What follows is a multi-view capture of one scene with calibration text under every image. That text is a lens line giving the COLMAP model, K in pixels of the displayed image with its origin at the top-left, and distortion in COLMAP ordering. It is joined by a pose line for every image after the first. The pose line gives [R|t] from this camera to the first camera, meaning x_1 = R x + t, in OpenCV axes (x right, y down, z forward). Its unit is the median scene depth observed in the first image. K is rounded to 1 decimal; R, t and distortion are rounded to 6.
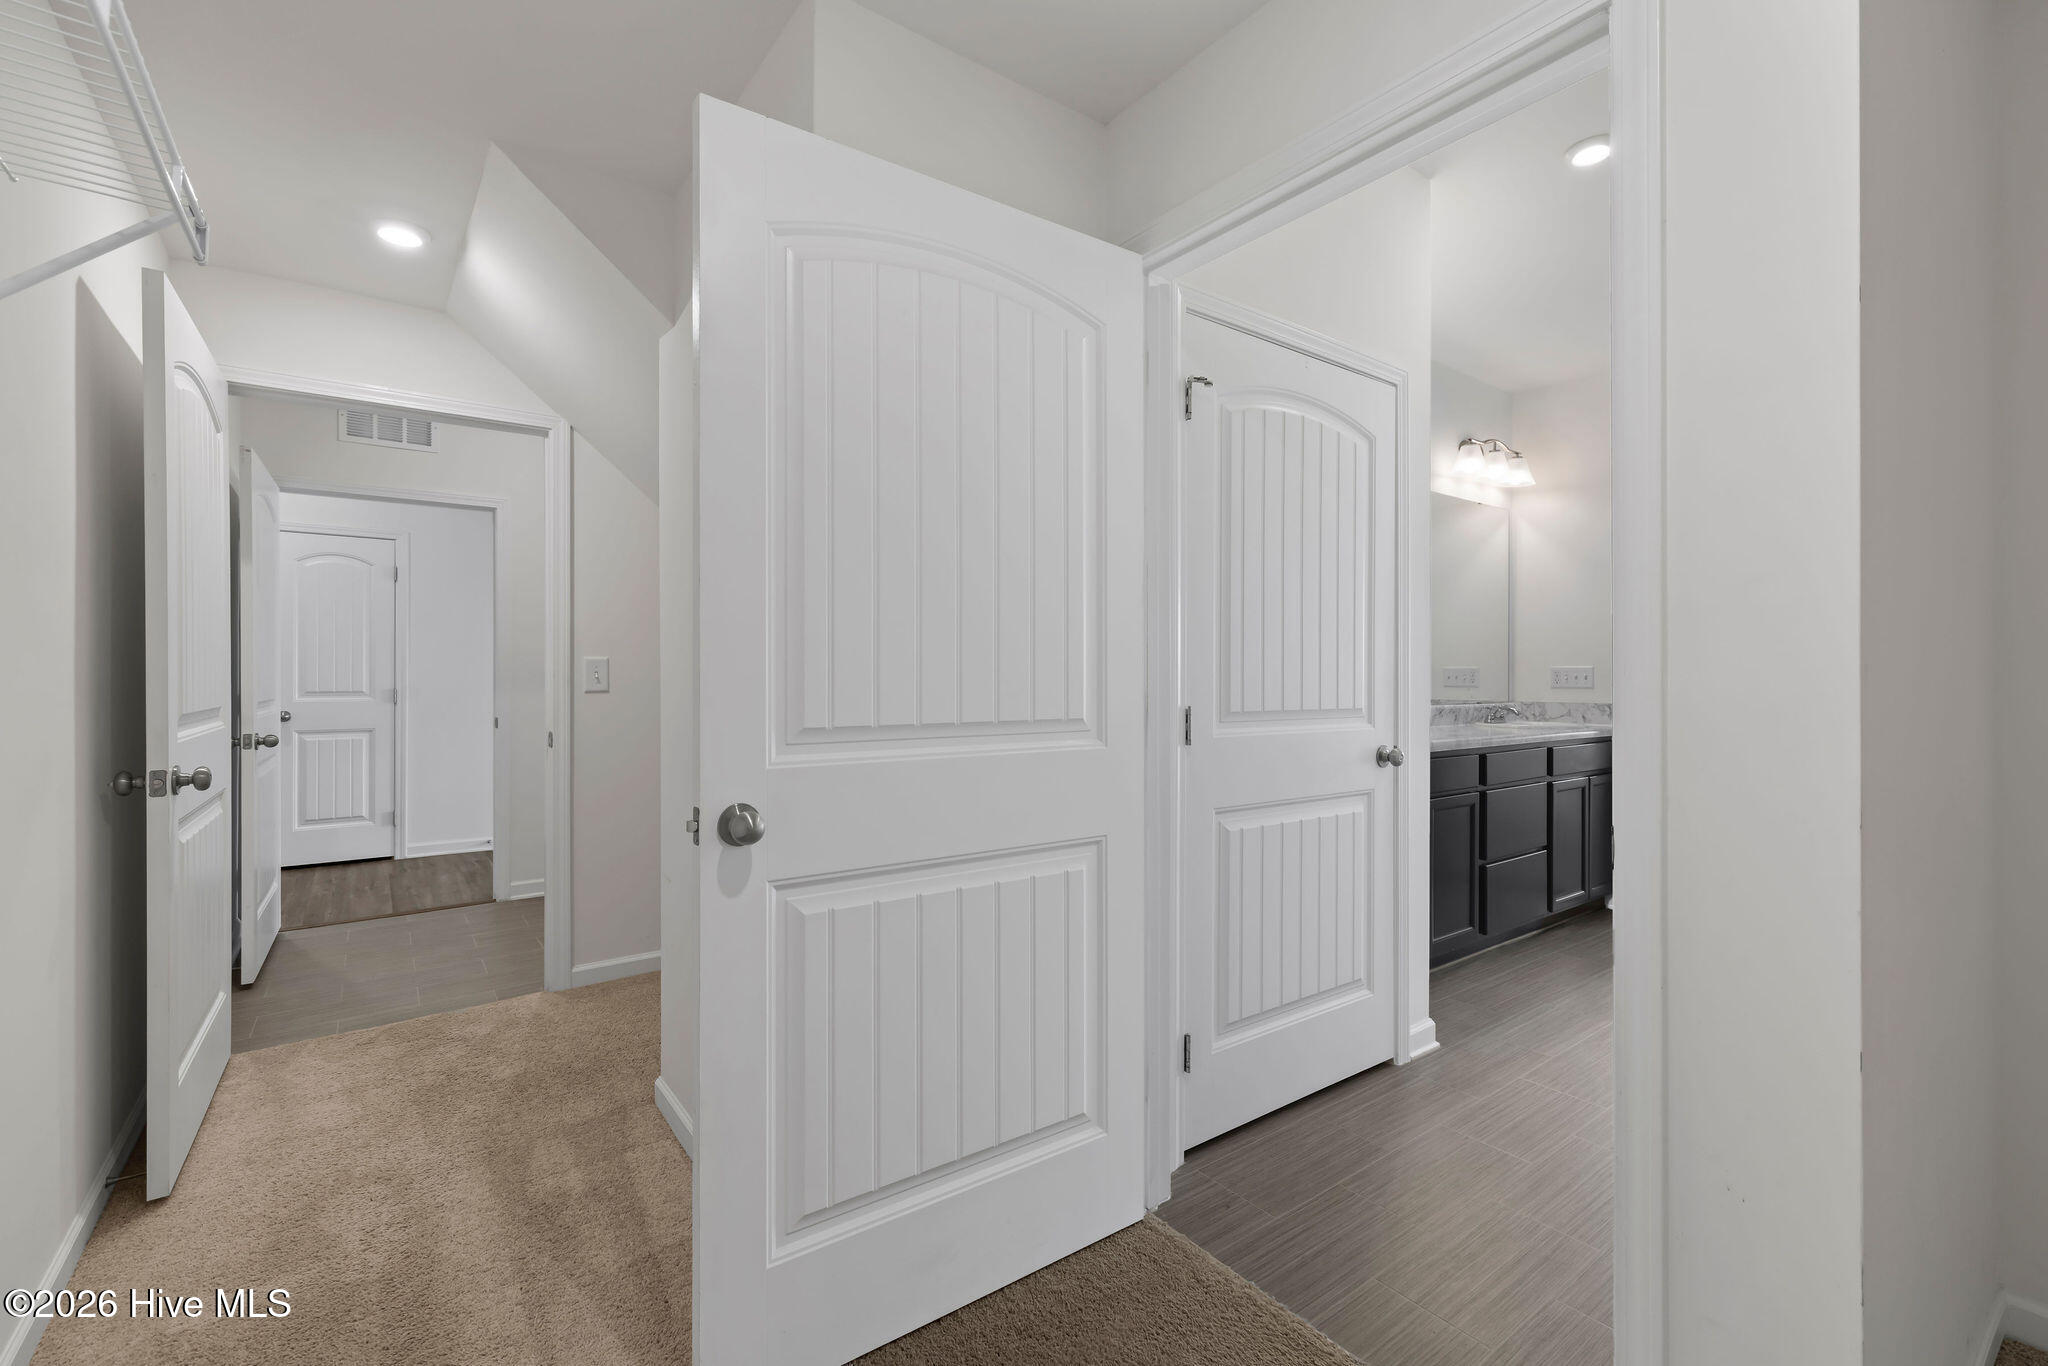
lens RADIAL K [[881.9, 0, 1020.4], [0, 881.9, 679.4], [0, 0, 1]] dist [0.000208, 0.000360]
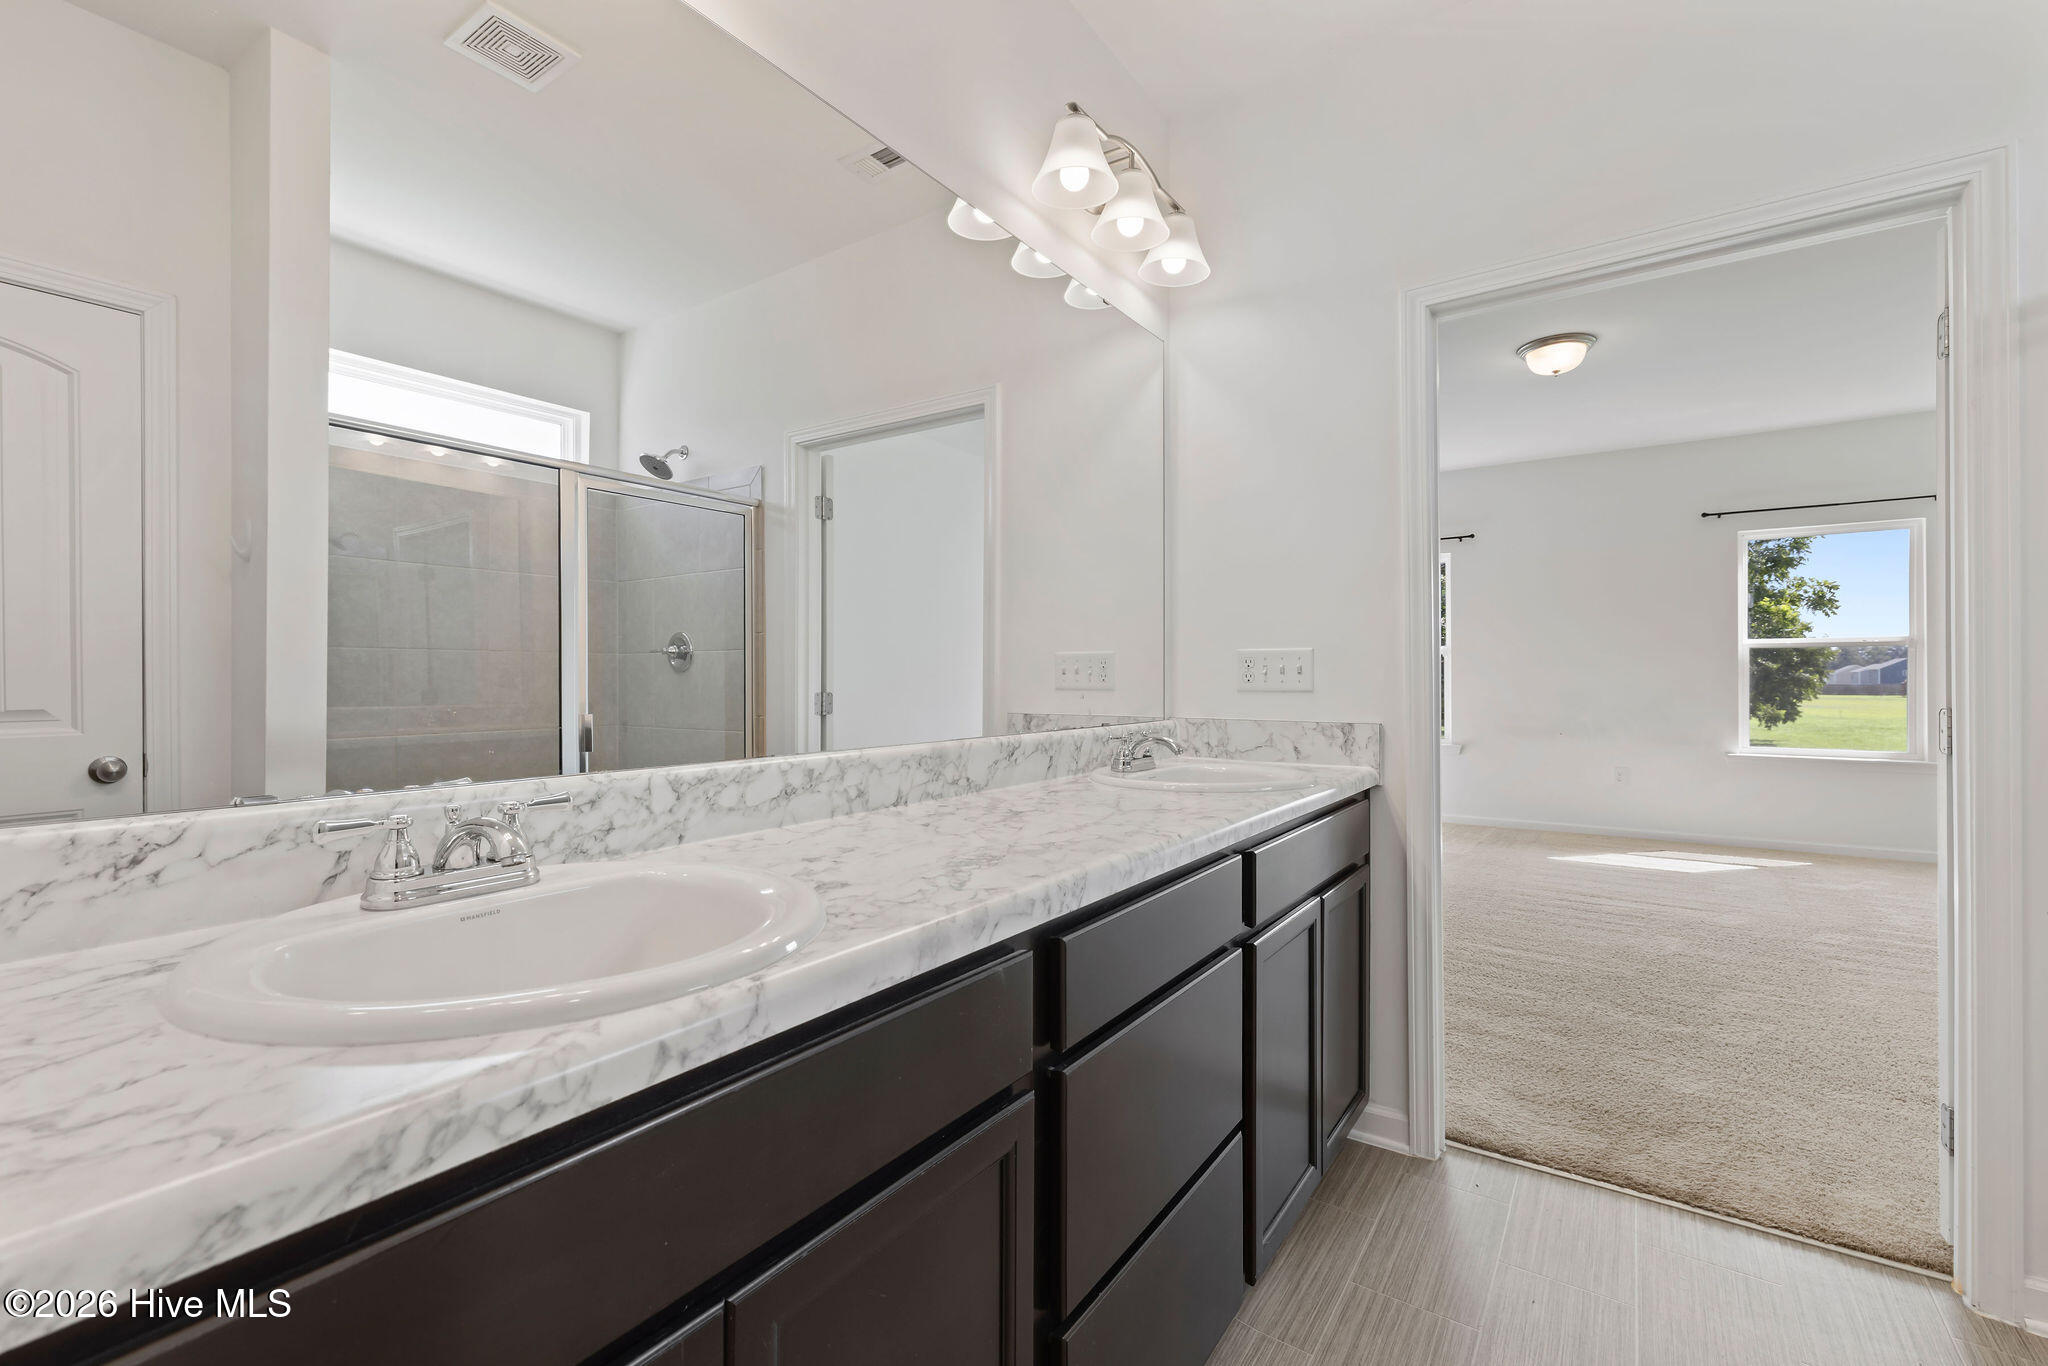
lens RADIAL K [[881.9, 0, 1018.7], [0, 881.9, 676.4], [0, 0, 1]] dist [0.000208, 0.000360]
pose [[0.953205, -0.000433, 0.302326, 0.328322], [0.002192, 0.999983, -0.005480, 0.003637], [-0.302318, 0.005886, 0.953189, 0.555004]]
